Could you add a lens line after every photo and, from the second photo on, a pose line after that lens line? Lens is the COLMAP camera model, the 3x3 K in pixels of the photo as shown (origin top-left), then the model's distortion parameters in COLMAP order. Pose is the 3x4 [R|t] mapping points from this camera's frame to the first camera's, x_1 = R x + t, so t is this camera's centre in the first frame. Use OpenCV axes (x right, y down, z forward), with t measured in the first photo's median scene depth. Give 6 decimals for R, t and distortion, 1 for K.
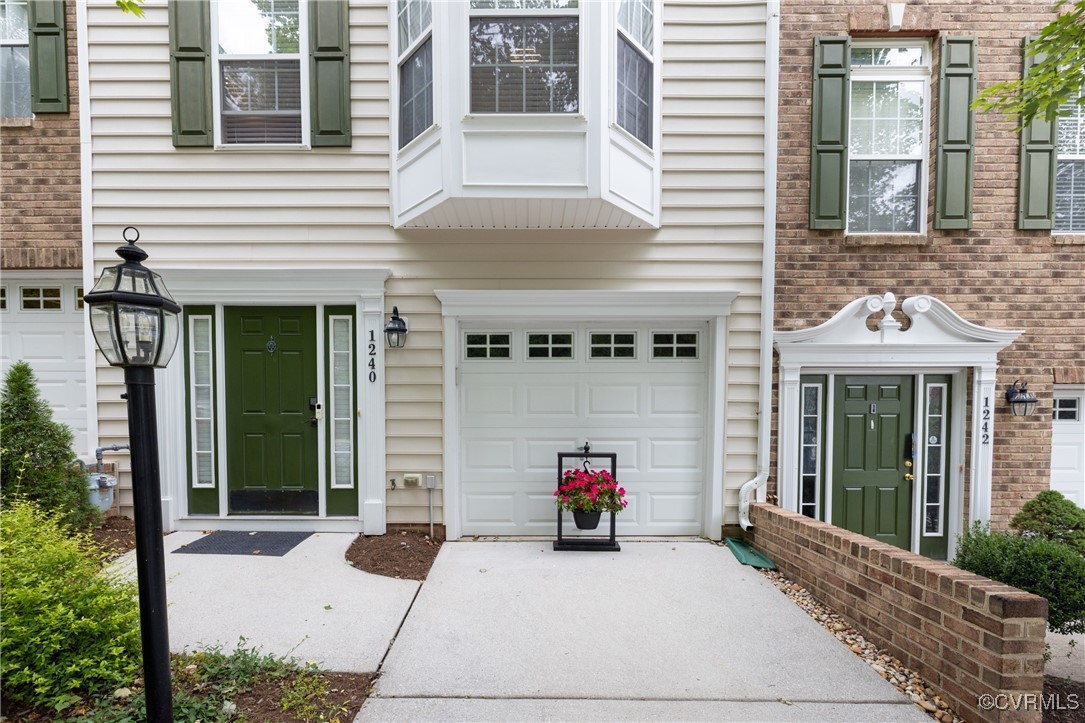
lens RADIAL K [[468.5, 0, 541.1], [0, 468.5, 363.2], [0, 0, 1]] dist [-0.000813, -0.000170]
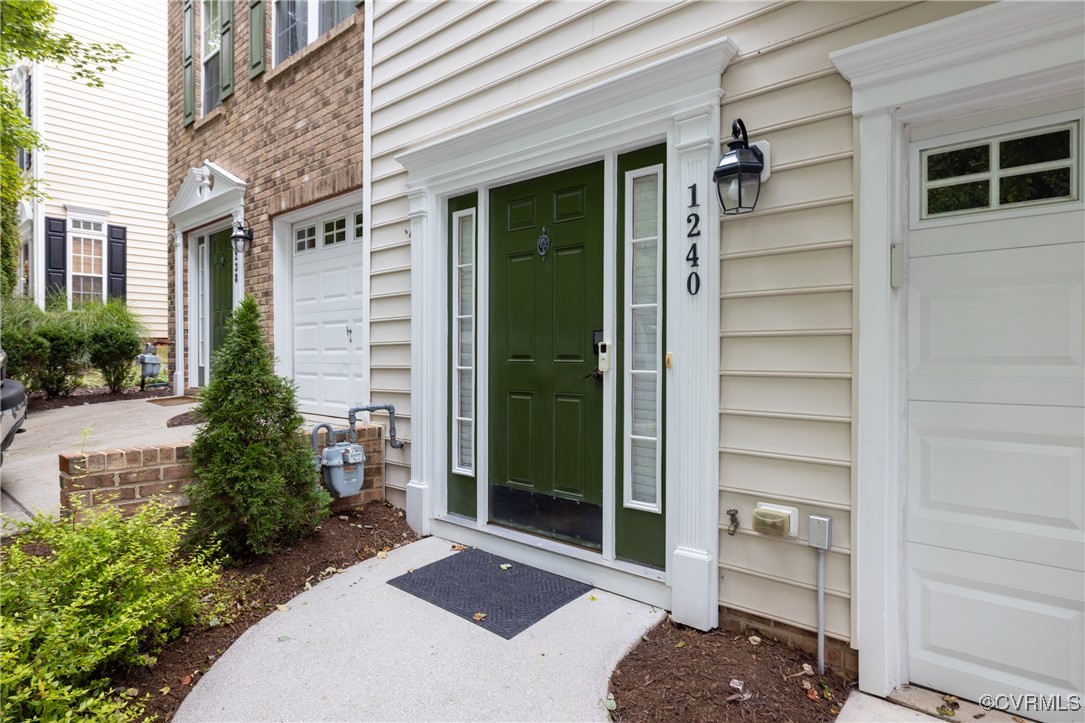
lens RADIAL K [[640.3, 0, 544.5], [0, 640.3, 374.1], [0, 0, 1]] dist [-0.002316, 0.000615]
pose [[0.738530, 0.018908, -0.673955, -0.039608], [0.085523, 0.988905, 0.121461, 0.029673], [0.668774, -0.147342, 0.728719, 0.446047]]
